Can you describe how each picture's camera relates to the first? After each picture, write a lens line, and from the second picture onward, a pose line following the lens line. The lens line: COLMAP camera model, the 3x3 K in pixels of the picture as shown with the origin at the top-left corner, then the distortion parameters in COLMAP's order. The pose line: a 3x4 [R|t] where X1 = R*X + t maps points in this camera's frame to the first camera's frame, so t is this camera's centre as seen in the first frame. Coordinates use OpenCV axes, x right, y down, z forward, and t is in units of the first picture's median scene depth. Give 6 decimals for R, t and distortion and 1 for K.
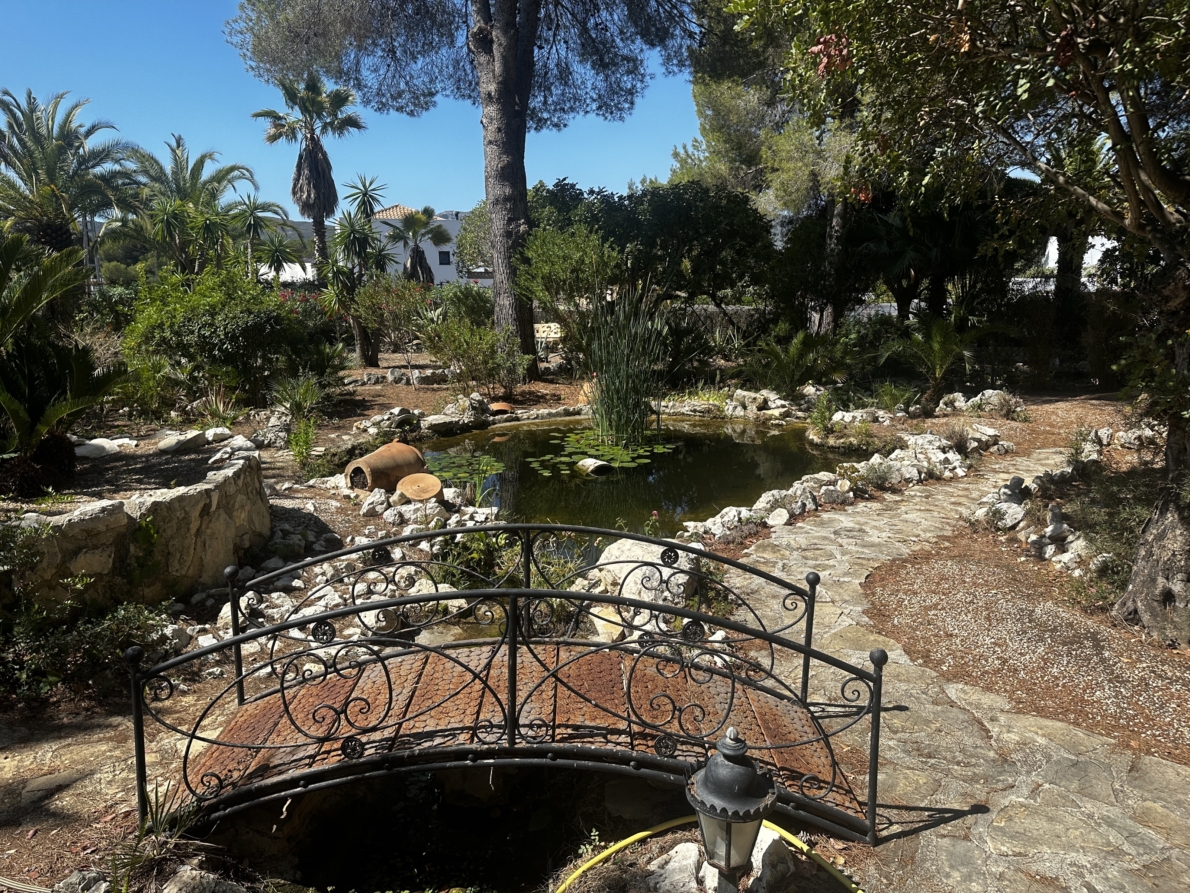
lens RADIAL K [[819.9, 0, 591.3], [0, 819.9, 443.5], [0, 0, 1]] dist [0.031119, -0.059463]
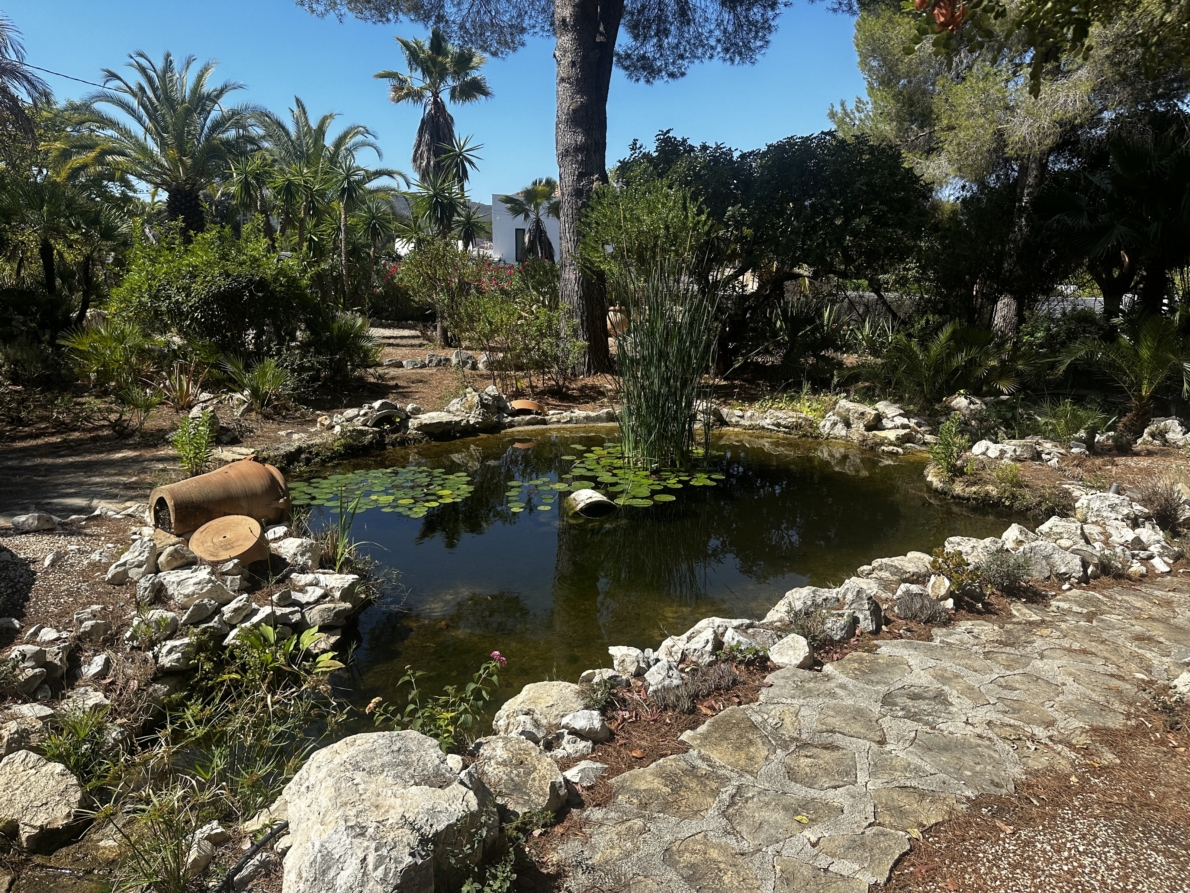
lens RADIAL K [[819.9, 0, 588.7], [0, 819.9, 442.8], [0, 0, 1]] dist [0.031119, -0.059463]
pose [[0.977662, 0.067900, -0.198911, 0.106815], [-0.064232, 0.997626, 0.024843, -0.031245], [0.200126, -0.011511, 0.979703, 0.229551]]
